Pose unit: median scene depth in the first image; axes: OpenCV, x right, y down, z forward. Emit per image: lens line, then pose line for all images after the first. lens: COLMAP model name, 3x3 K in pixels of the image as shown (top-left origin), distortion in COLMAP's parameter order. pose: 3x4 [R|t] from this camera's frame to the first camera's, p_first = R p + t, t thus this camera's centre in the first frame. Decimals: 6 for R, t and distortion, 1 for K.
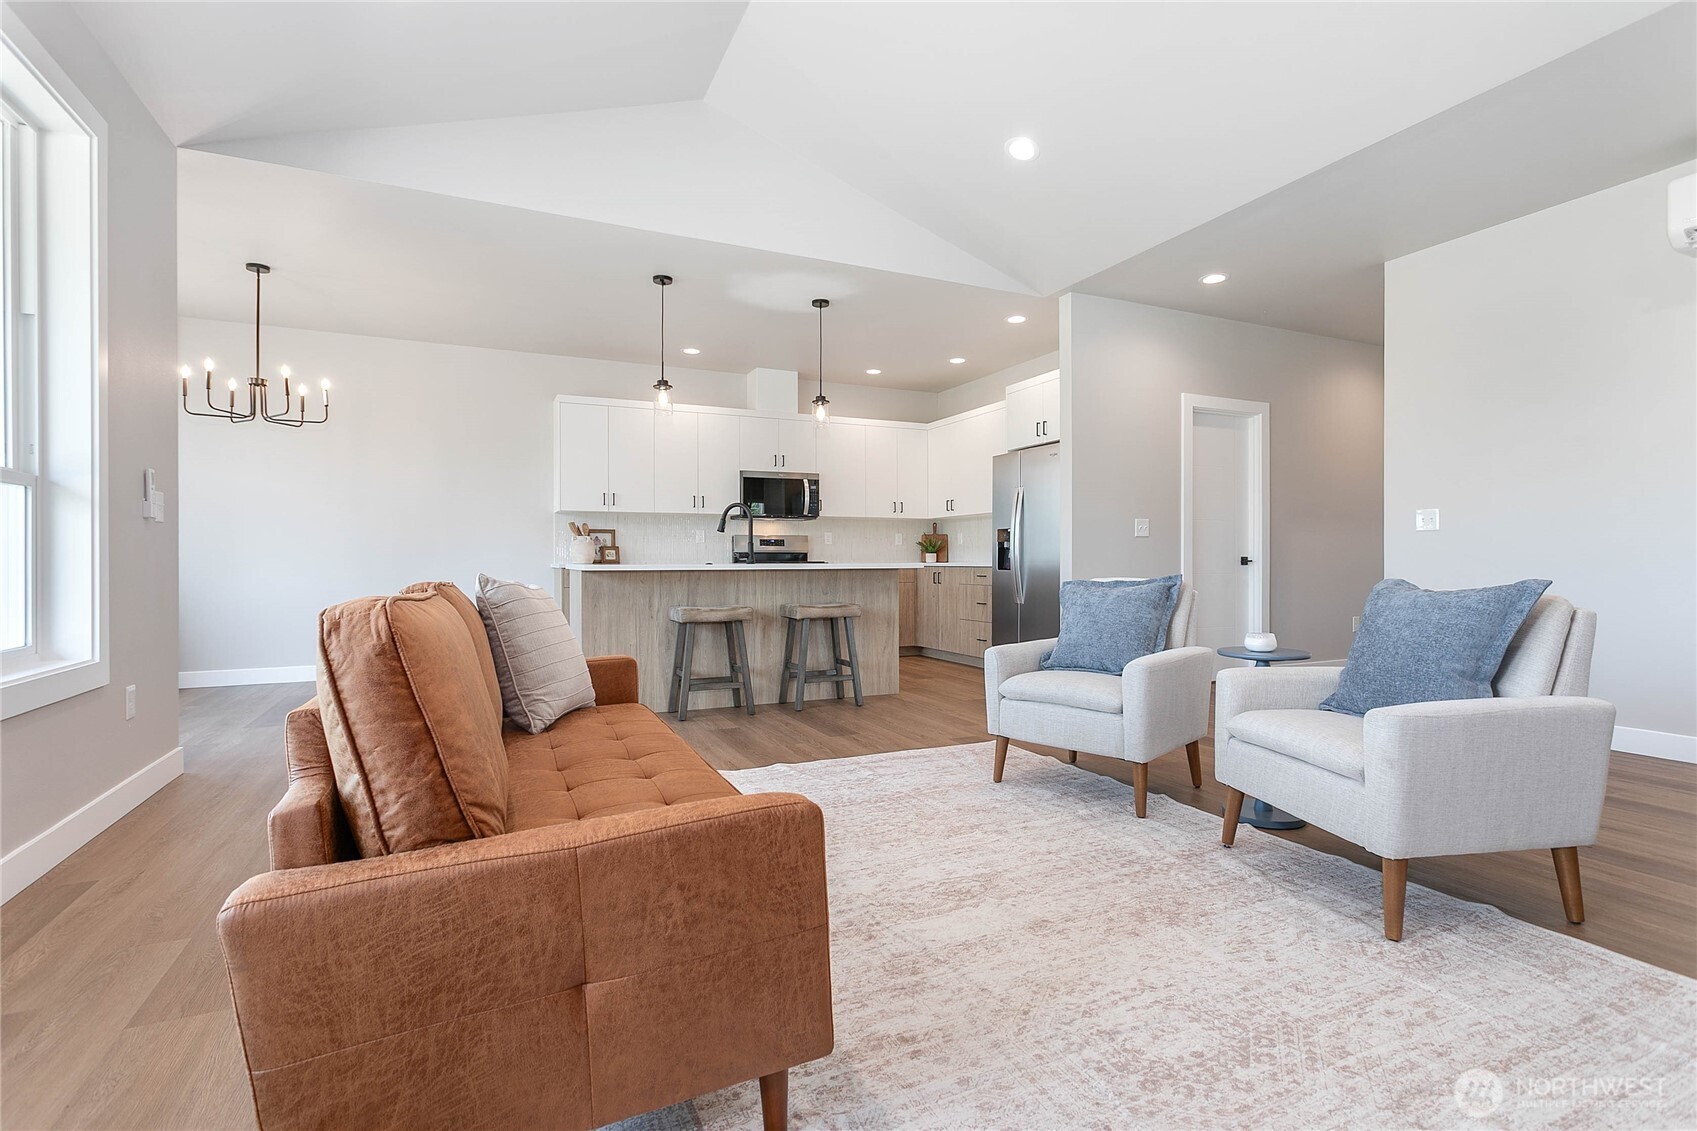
lens RADIAL K [[811.4, 0, 848.9], [0, 811.4, 571.1], [0, 0, 1]] dist [0.010204, 0.000010]
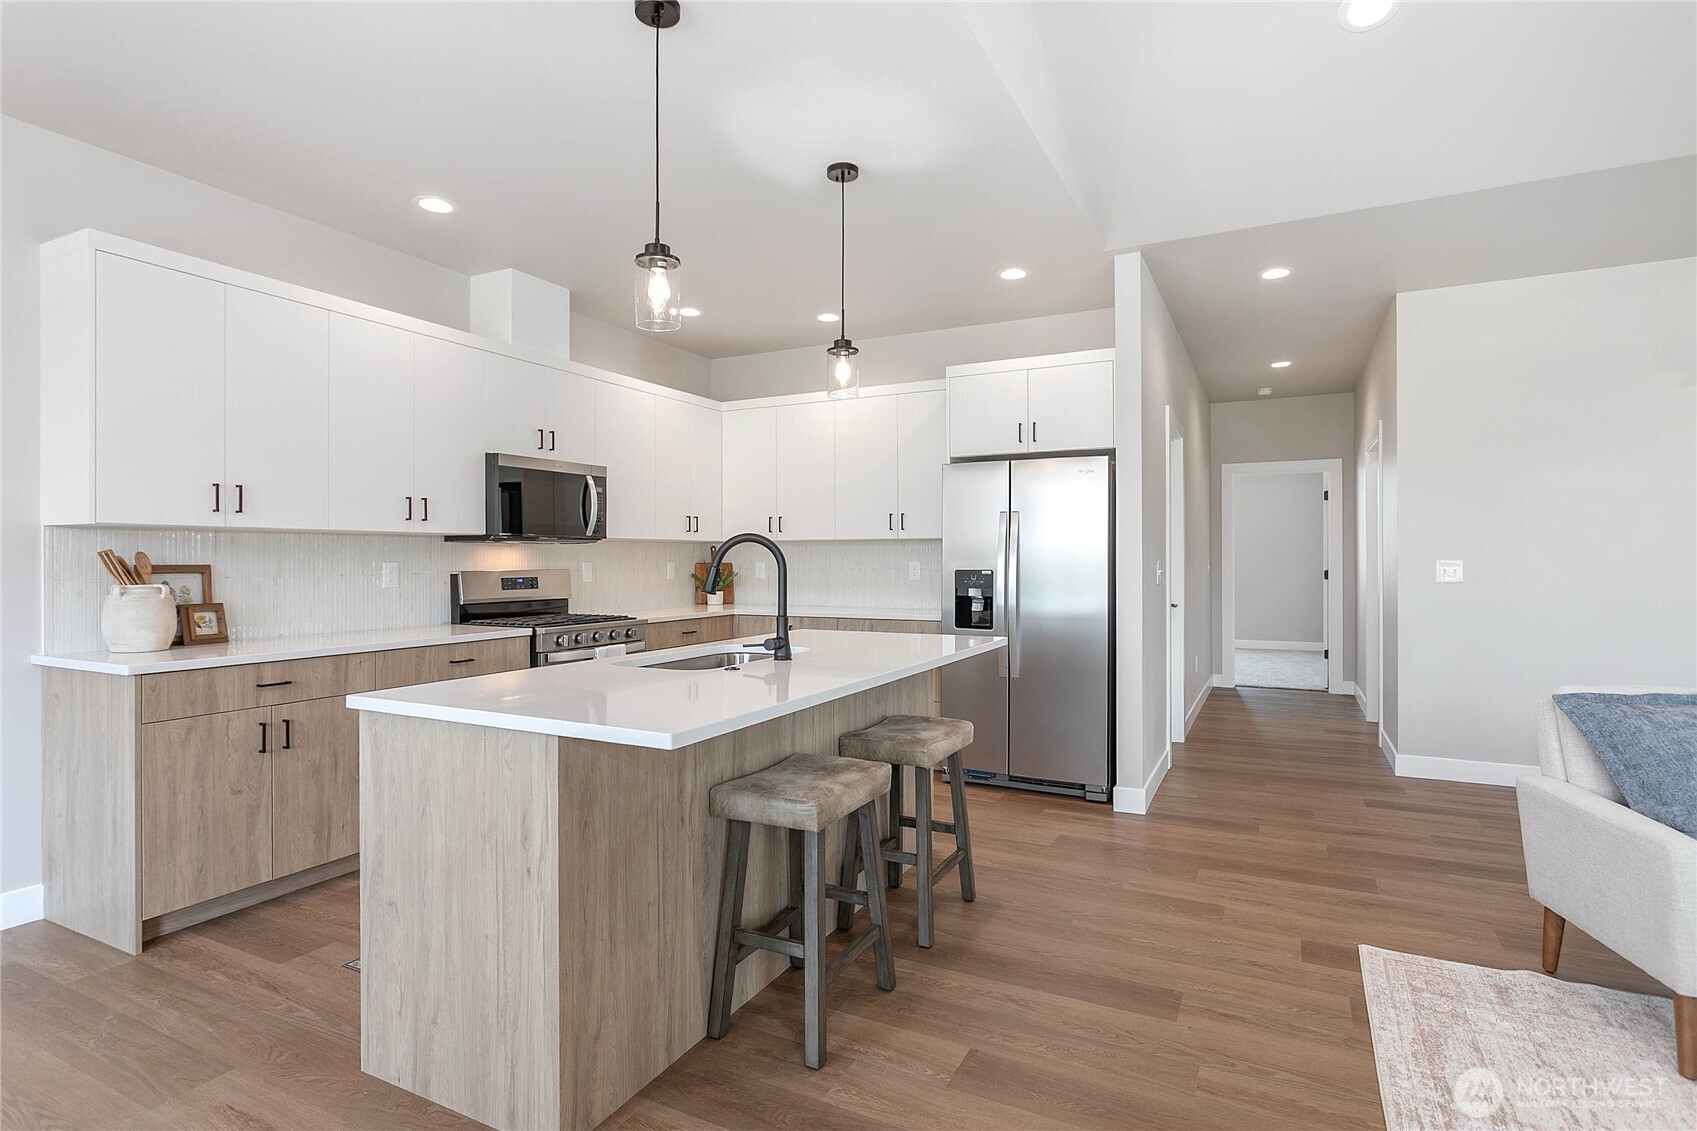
lens RADIAL K [[861.1, 0, 842.6], [0, 861.1, 553.9], [0, 0, 1]] dist [-0.011708, 0.001405]
pose [[0.790326, 0.004642, 0.612669, -0.300679], [0.007658, 0.999818, -0.017453, -0.046279], [-0.612639, 0.018485, 0.790147, 0.417105]]
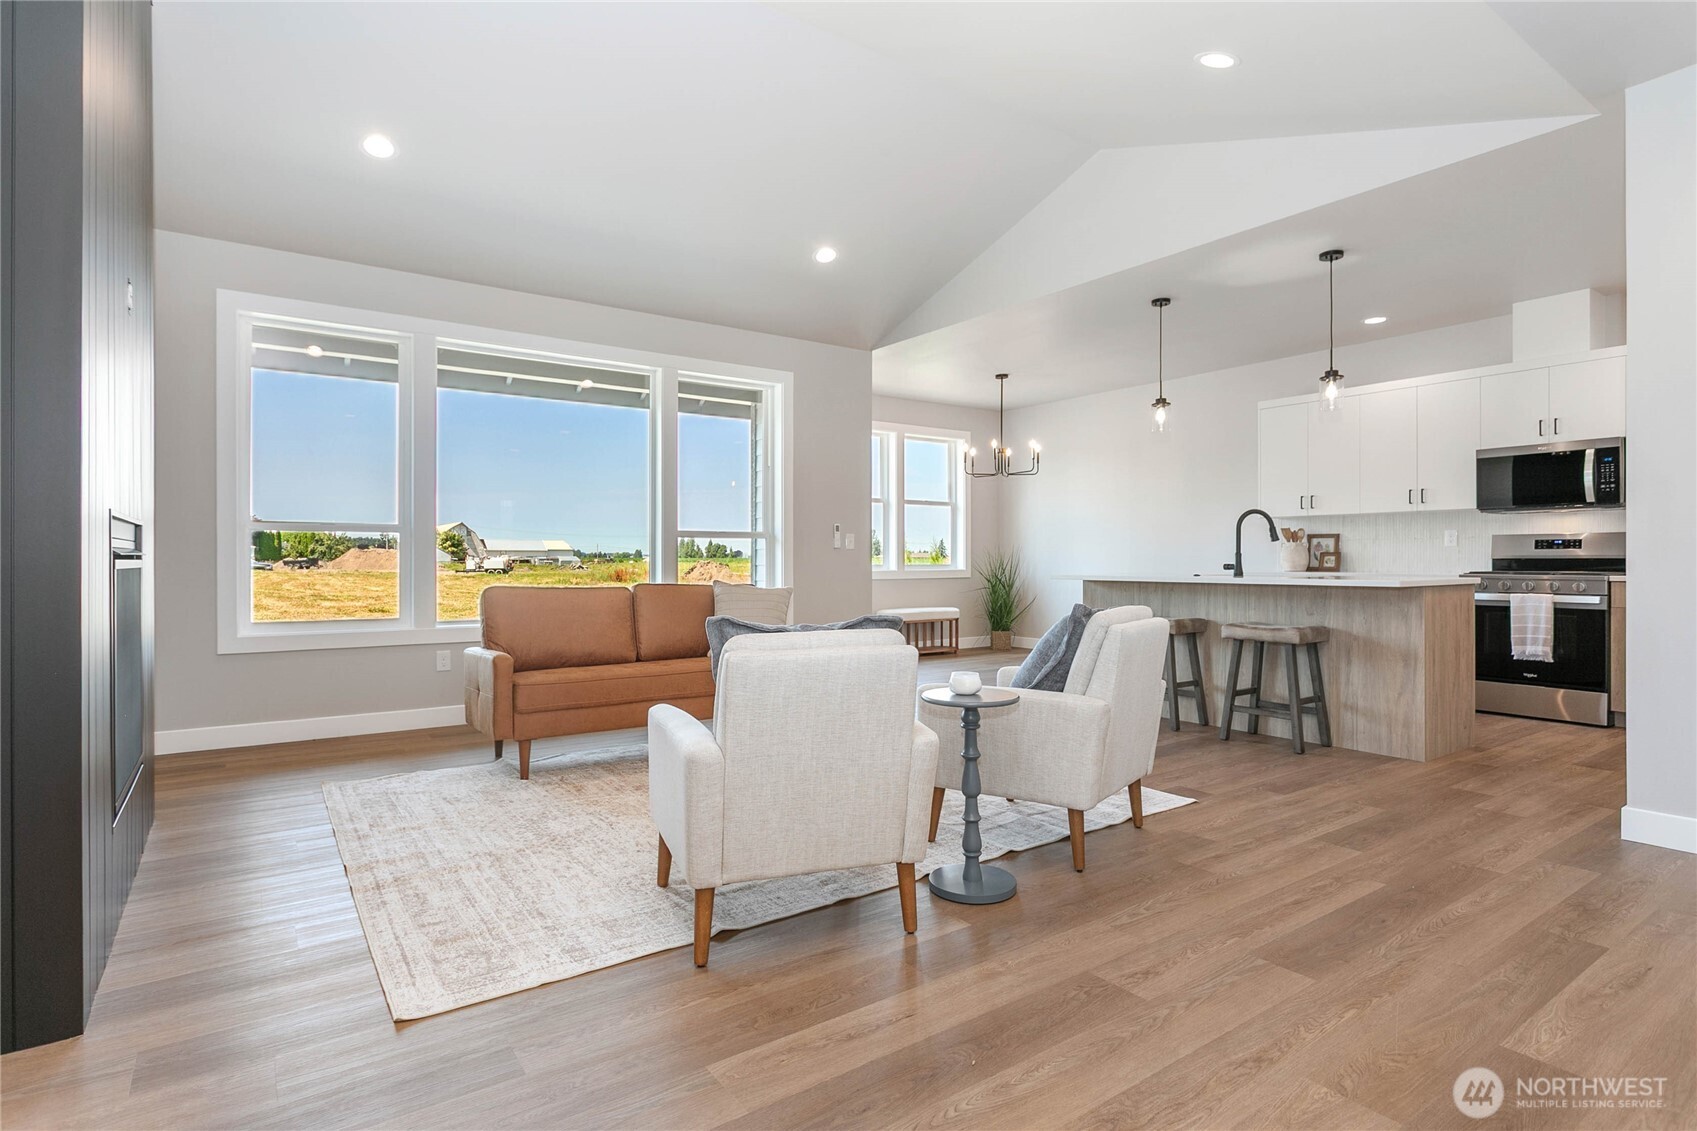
lens RADIAL K [[861.1, 0, 833.7], [0, 861.1, 563.9], [0, 0, 1]] dist [-0.011708, 0.001405]
pose [[0.173011, 0.006224, -0.984900, 0.552793], [-0.010133, 0.999938, 0.004538, -0.016256], [0.984868, 0.009195, 0.173064, 0.280600]]
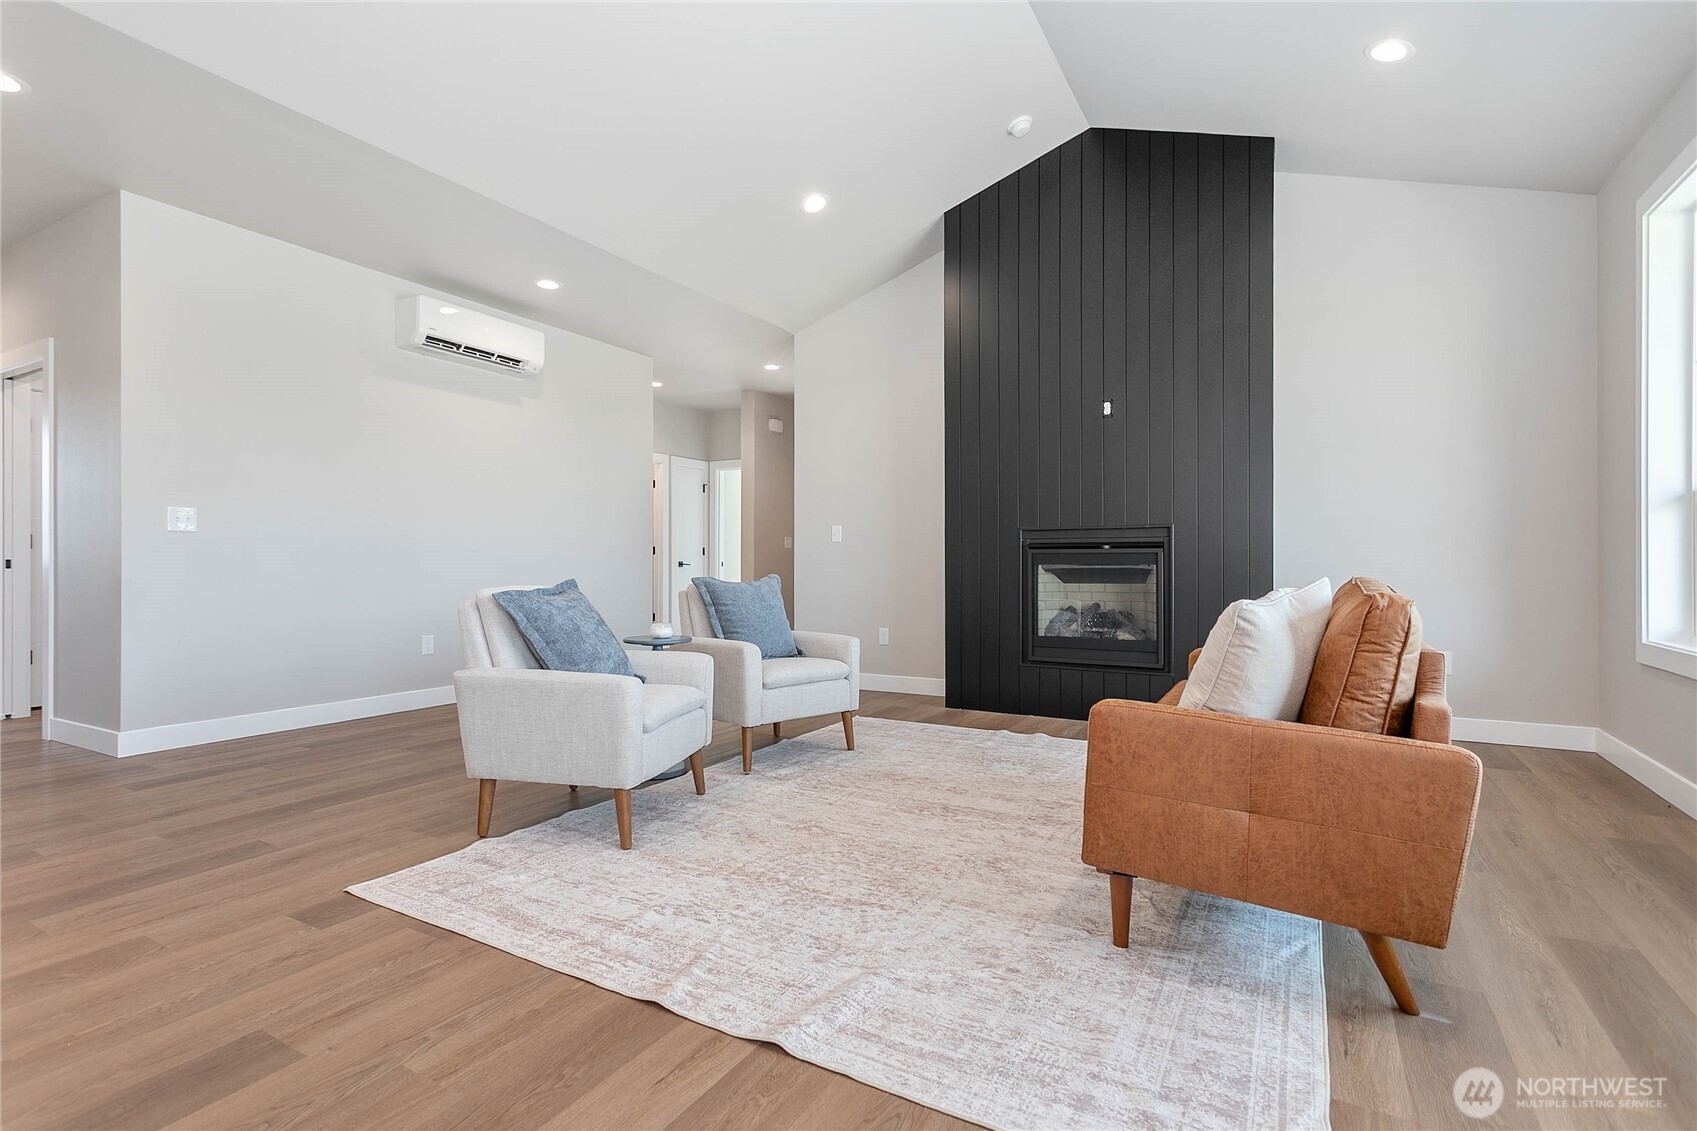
lens RADIAL K [[811.4, 0, 847.5], [0, 811.4, 564.3], [0, 0, 1]] dist [0.010204, 0.000010]
pose [[-0.577765, 0.000473, 0.816203, -0.269203], [0.010790, 0.999917, 0.007058, -0.008770], [-0.816132, 0.012885, -0.577722, 0.599152]]
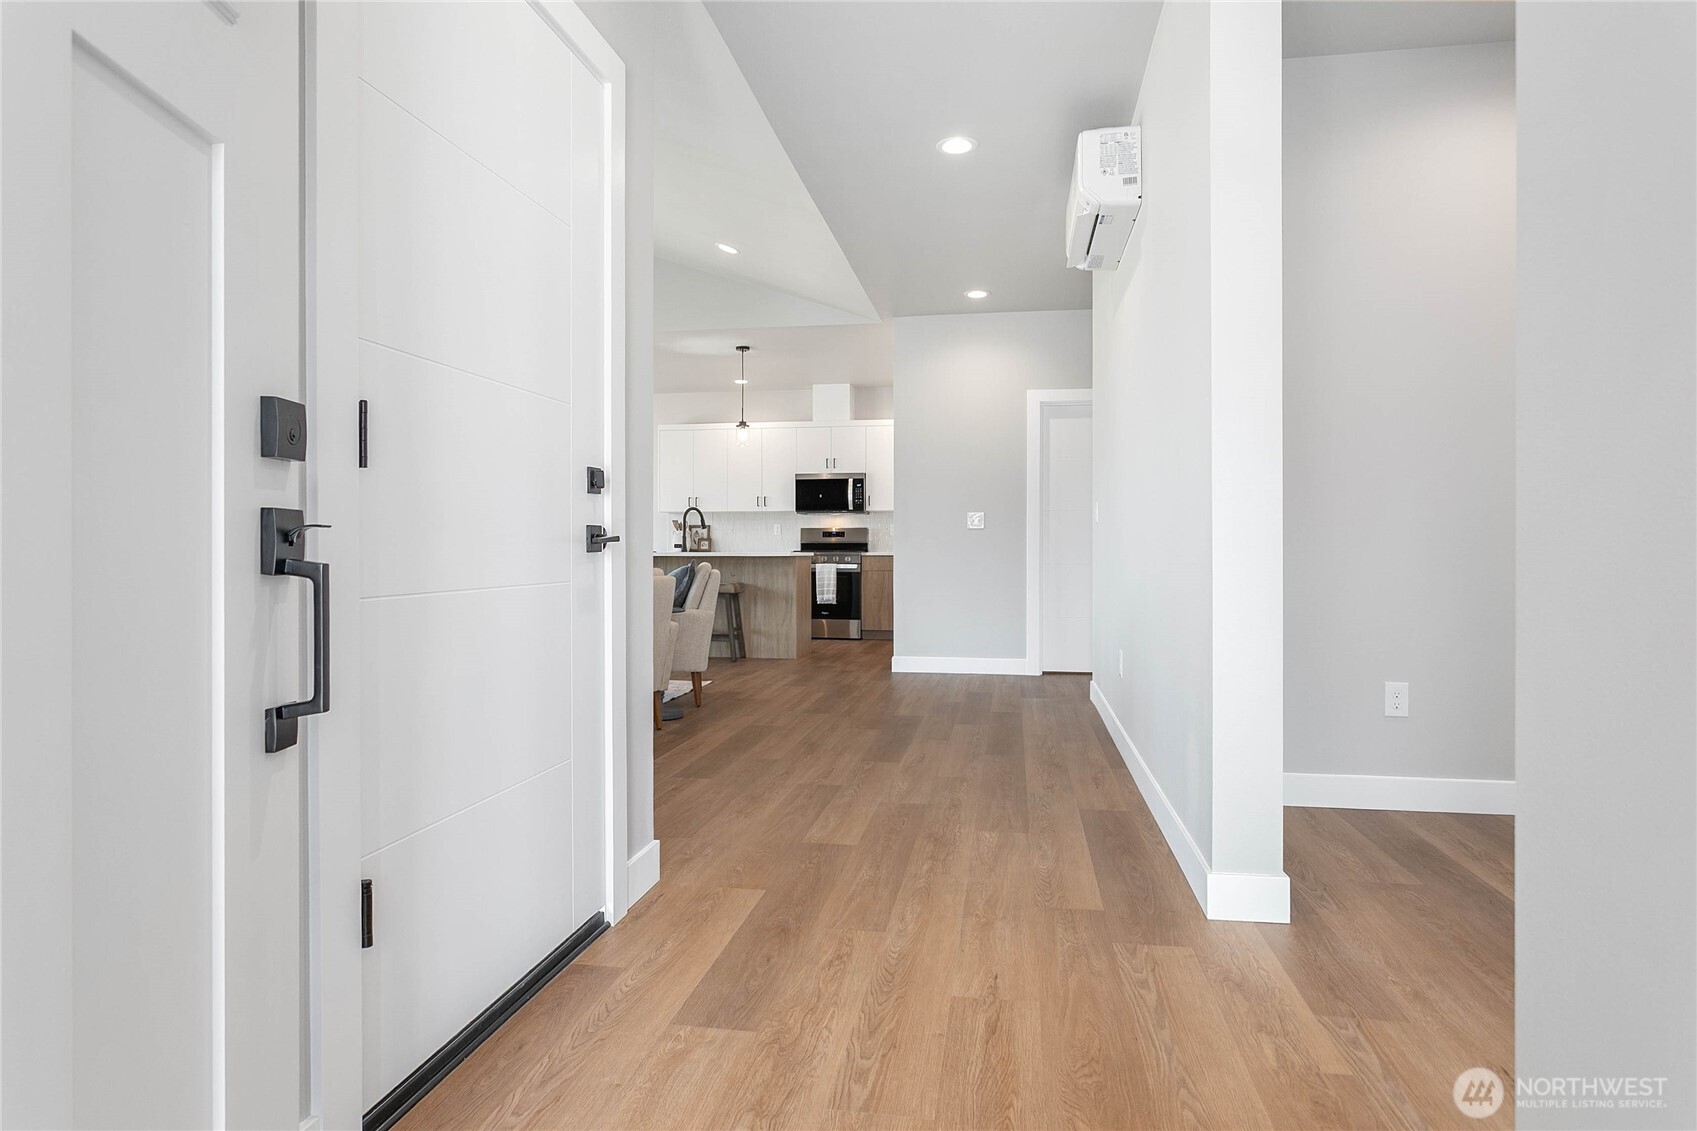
lens RADIAL K [[962.5, 0, 849.9], [0, 962.5, 556.4], [0, 0, 1]] dist [-0.018652, -0.000184]
pose [[0.827859, 0.005168, -0.560912, 0.732064], [-0.008944, 0.999952, -0.003988, 0.001426], [0.560865, 0.008319, 0.827866, -0.119510]]
